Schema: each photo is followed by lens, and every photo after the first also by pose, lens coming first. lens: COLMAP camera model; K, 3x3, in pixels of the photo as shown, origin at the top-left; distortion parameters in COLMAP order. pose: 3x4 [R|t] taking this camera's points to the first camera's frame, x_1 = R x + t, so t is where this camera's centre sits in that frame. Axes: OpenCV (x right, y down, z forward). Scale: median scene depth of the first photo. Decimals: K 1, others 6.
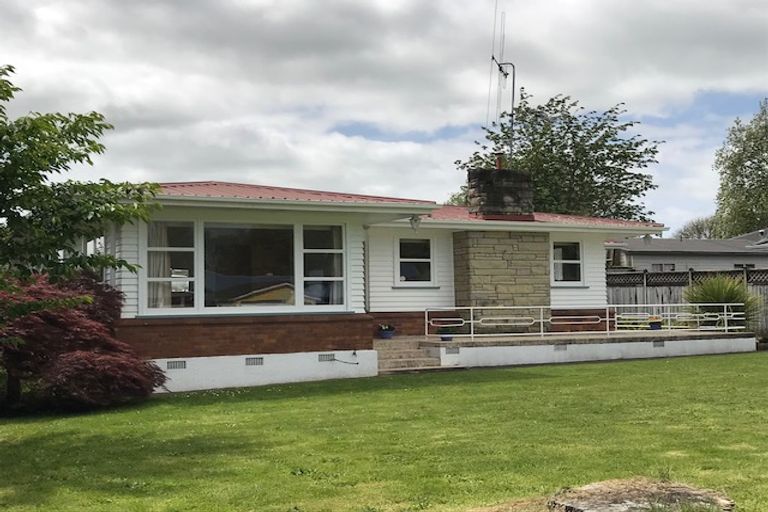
lens RADIAL K [[1107.7, 0, 384.7], [0, 1107.7, 256.8], [0, 0, 1]] dist [0.313554, 0.000000]
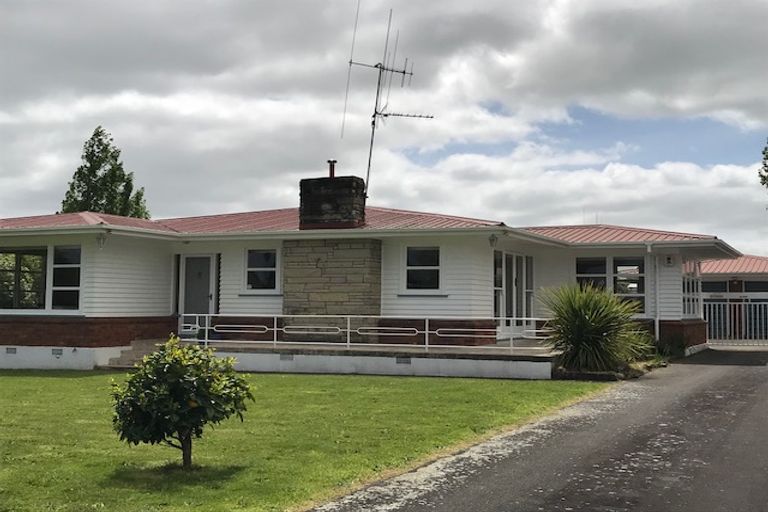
lens RADIAL K [[1107.7, 0, 385.2], [0, 1107.7, 252.1], [0, 0, 1]] dist [0.313554, 0.000000]
pose [[0.485717, -0.025362, -0.873748, 1.017455], [0.019240, 0.999647, -0.018320, 0.007830], [0.873904, -0.007913, 0.486034, 0.574196]]
